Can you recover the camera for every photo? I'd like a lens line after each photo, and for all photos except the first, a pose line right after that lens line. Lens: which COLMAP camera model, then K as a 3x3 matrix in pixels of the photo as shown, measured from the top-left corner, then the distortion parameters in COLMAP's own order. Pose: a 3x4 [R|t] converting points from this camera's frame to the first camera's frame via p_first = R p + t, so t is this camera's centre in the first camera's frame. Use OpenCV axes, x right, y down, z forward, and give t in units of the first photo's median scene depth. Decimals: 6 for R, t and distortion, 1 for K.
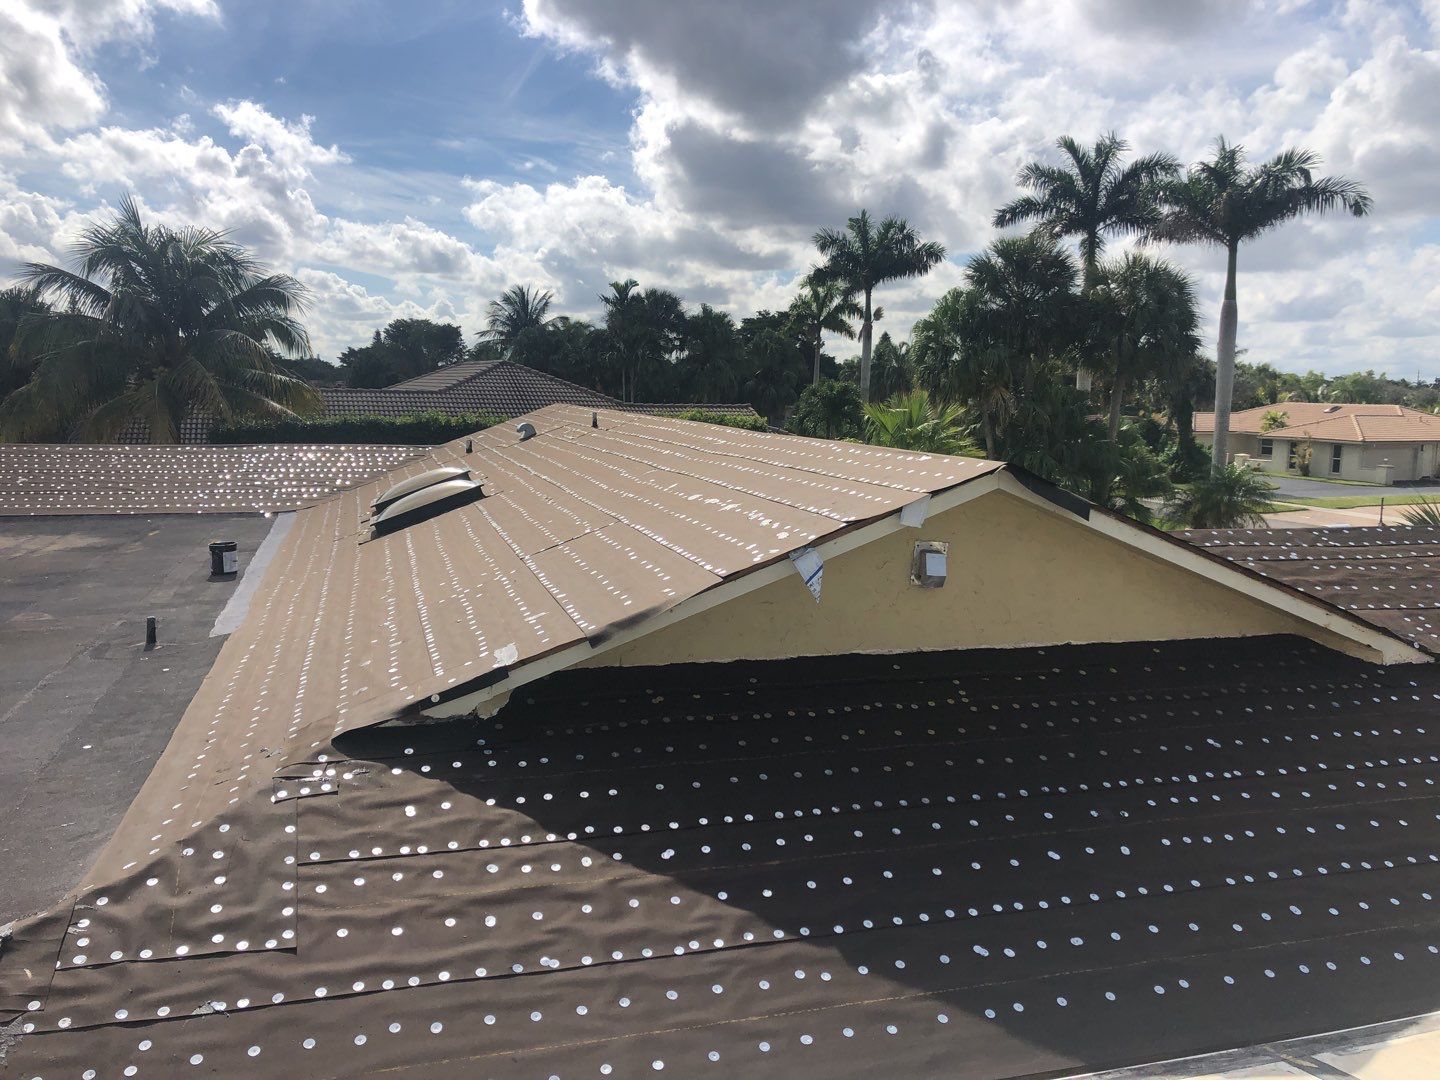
lens RADIAL K [[1165.0, 0, 720.0], [0, 1165.0, 540.0], [0, 0, 1]] dist [-0.001792, -0.004388]
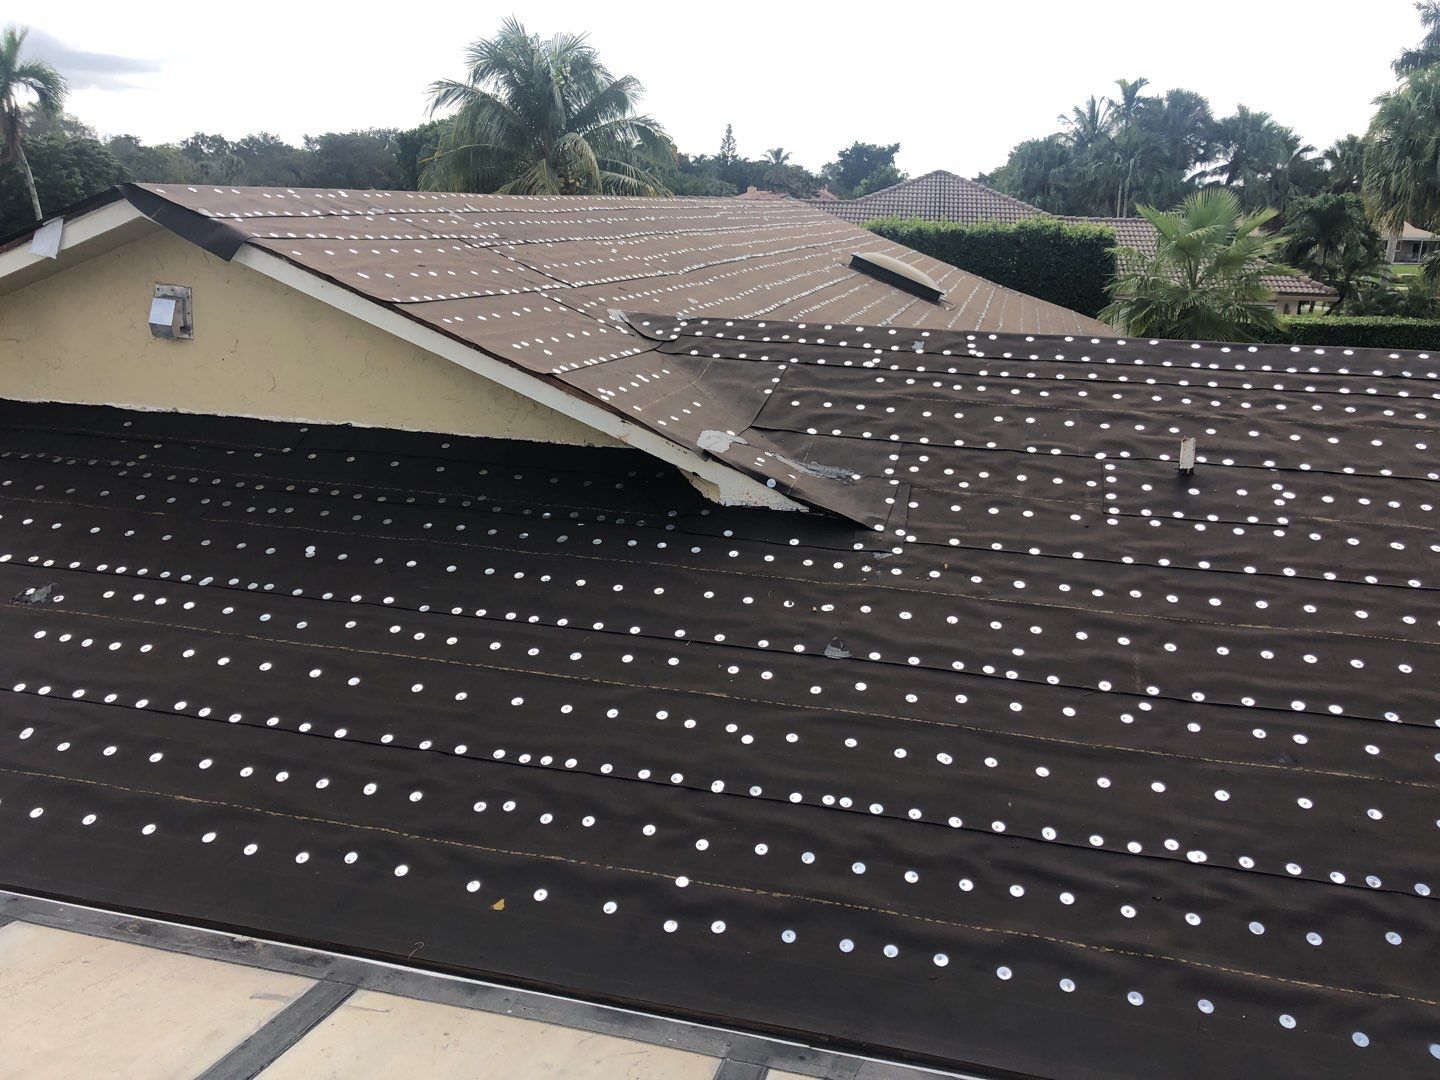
lens RADIAL K [[1150.1, 0, 736.3], [0, 1150.1, 539.7], [0, 0, 1]] dist [0.003482, 0.004610]
pose [[0.872173, 0.144097, -0.467495, 0.155922], [-0.074994, 0.983721, 0.163304, 0.002485], [0.483416, -0.107370, 0.868781, 0.068898]]
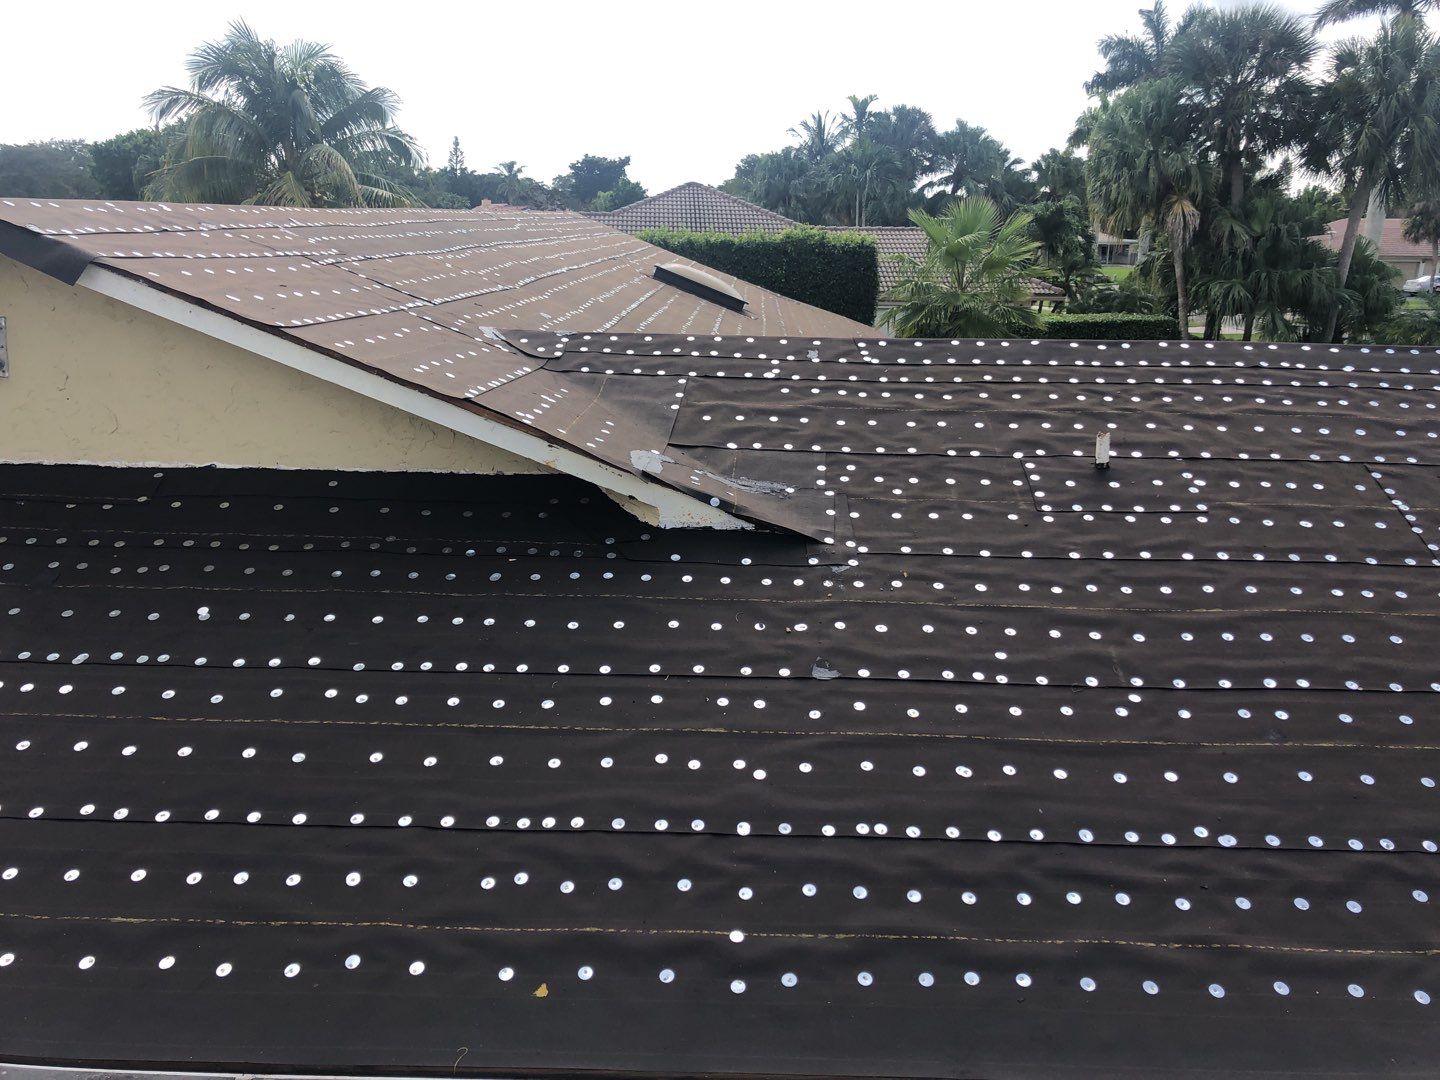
lens RADIAL K [[1150.1, 0, 736.3], [0, 1150.1, 539.7], [0, 0, 1]] dist [0.003482, 0.004610]
pose [[0.958446, 0.074658, -0.275331, 0.136643], [-0.036364, 0.989248, 0.141658, 0.003313], [0.282946, -0.125759, 0.950855, 0.066390]]
